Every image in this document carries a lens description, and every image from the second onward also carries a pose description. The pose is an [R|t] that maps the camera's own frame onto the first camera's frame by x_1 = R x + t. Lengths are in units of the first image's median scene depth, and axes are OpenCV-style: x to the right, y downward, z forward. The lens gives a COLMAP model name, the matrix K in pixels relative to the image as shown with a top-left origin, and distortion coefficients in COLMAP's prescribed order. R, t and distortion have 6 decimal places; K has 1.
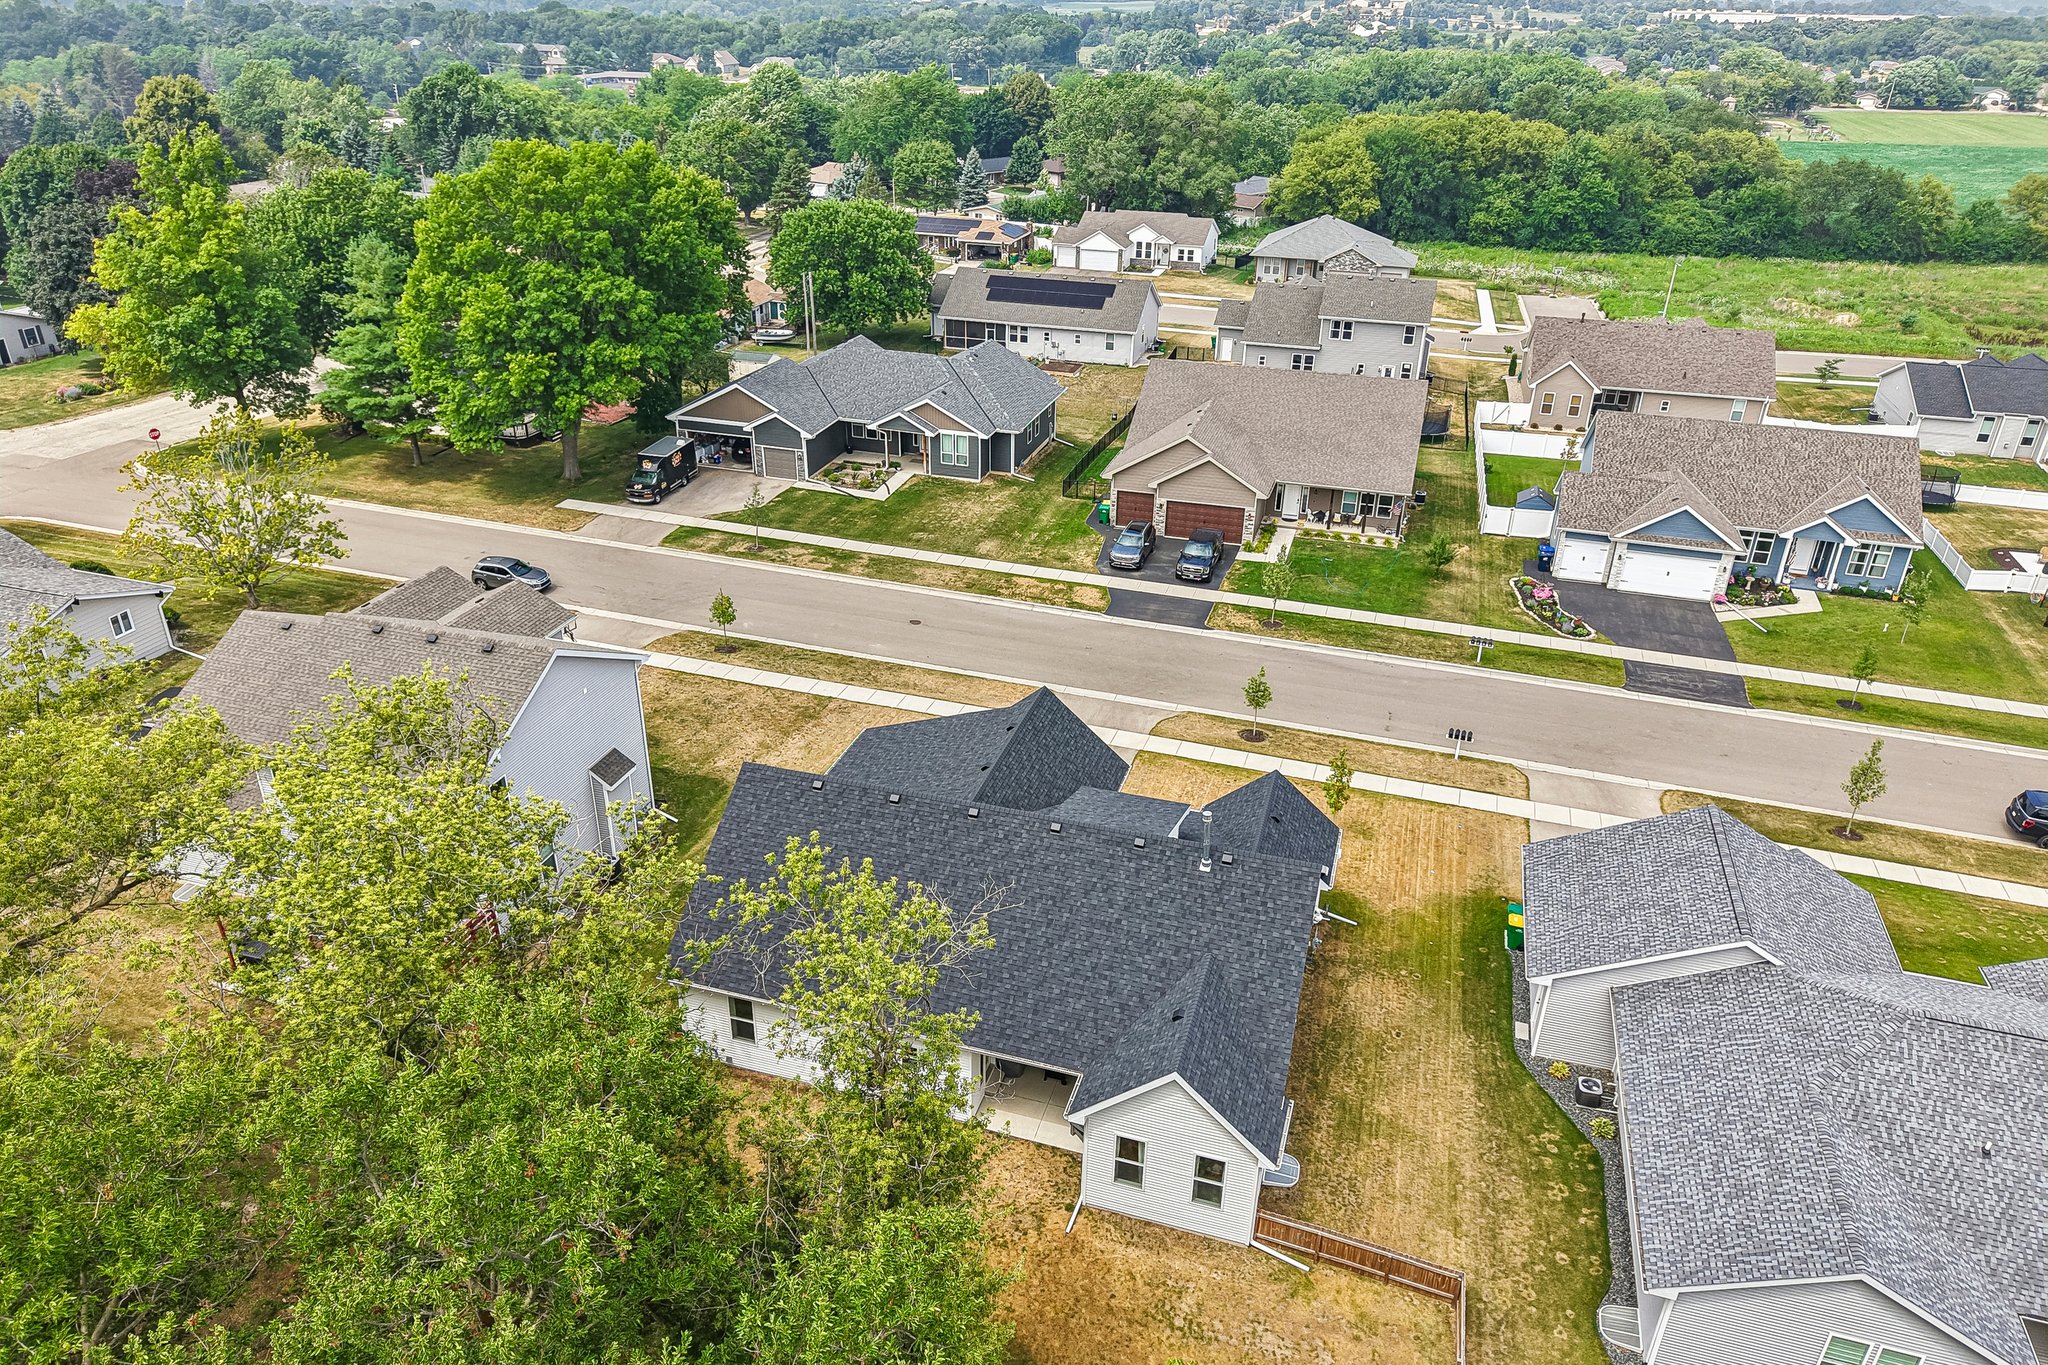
lens RADIAL K [[1382.7, 0, 992.8], [0, 1382.7, 682.6], [0, 0, 1]] dist [-0.005926, 0.003204]
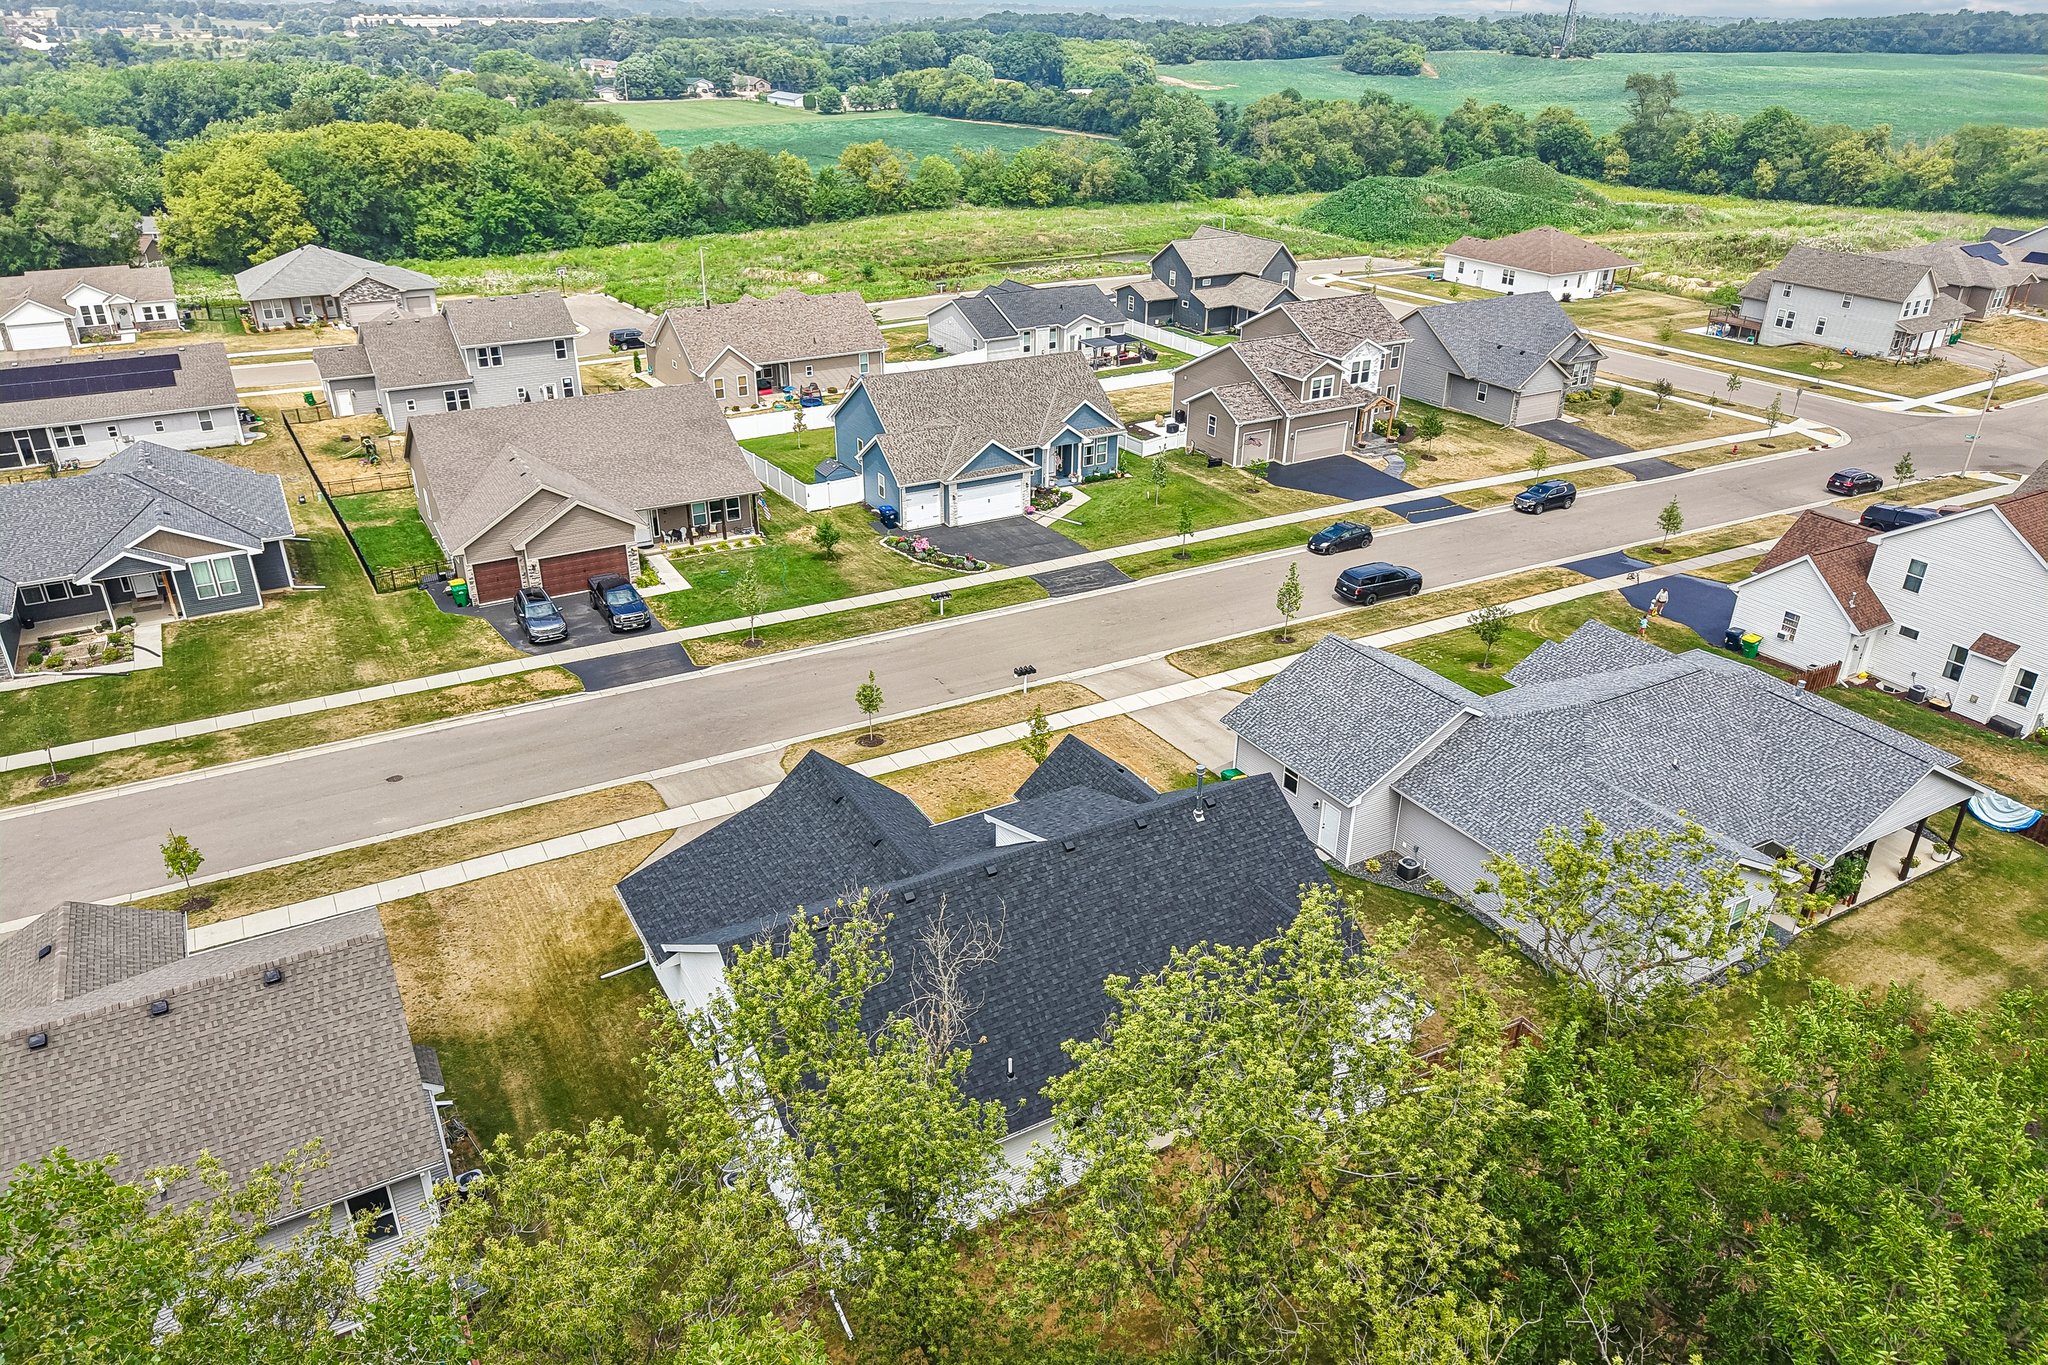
lens RADIAL K [[1386.7, 0, 1024.0], [0, 1386.7, 682.5], [0, 0, 1]] dist [-0.007331, -0.007556]
pose [[0.669321, -0.328532, 0.666390, -0.217412], [0.330937, 0.934863, 0.128497, -0.051828], [-0.665199, 0.134527, 0.734447, 0.102934]]
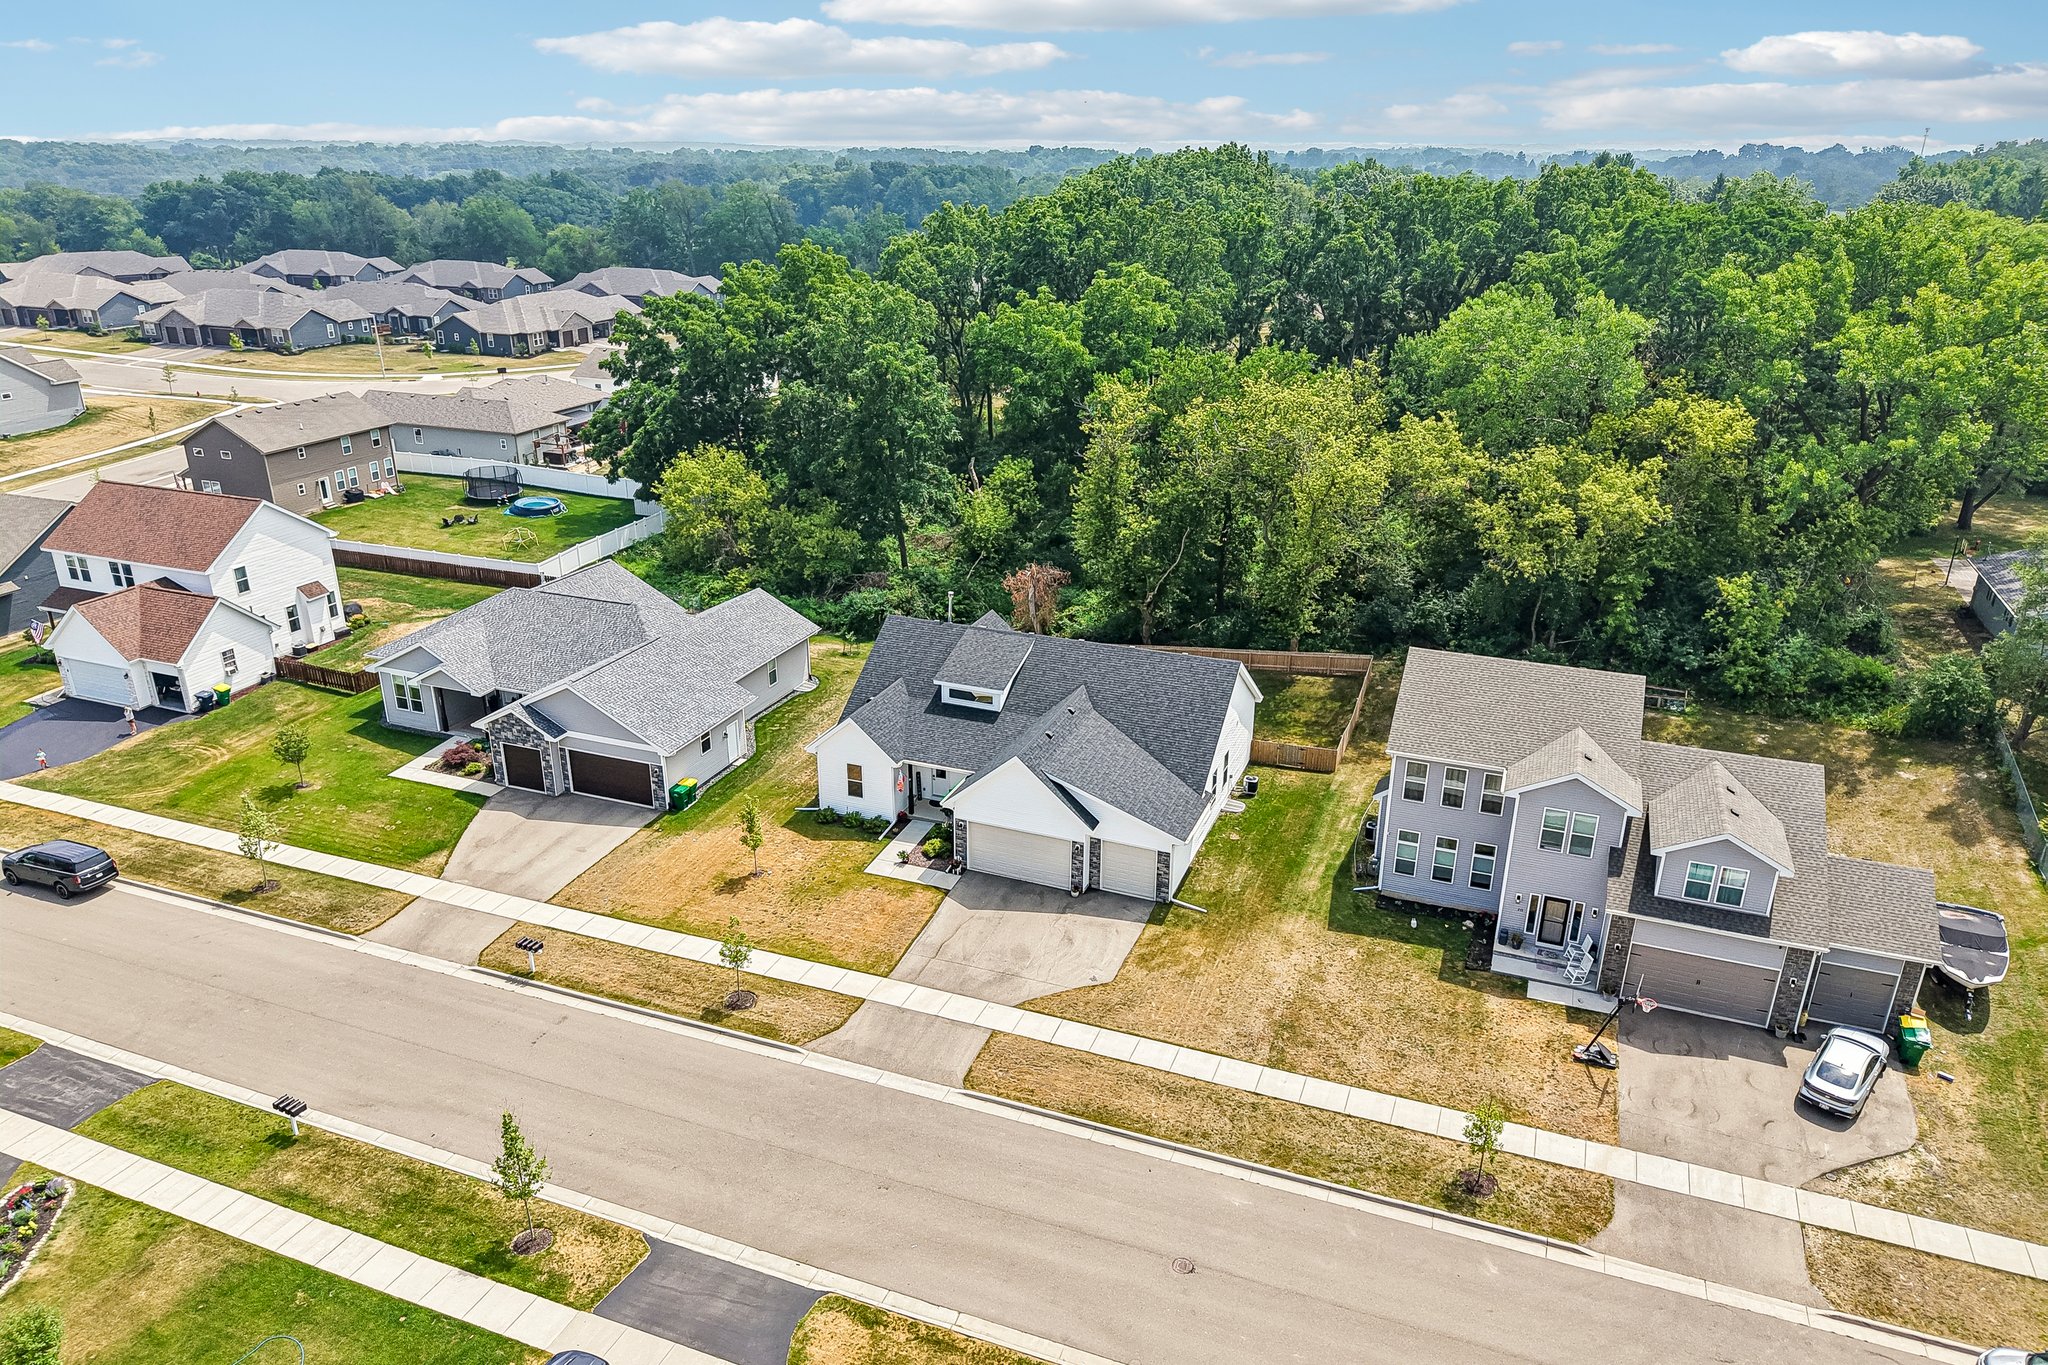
lens RADIAL K [[1377.0, 0, 1024.0], [0, 1377.0, 682.5], [0, 0, 1]] dist [0.006929, -0.005293]
pose [[-0.998138, -0.037664, 0.047974, -0.007609], [0.010132, 0.673236, 0.739358, -0.396929], [-0.060145, 0.738468, -0.671601, 0.789338]]
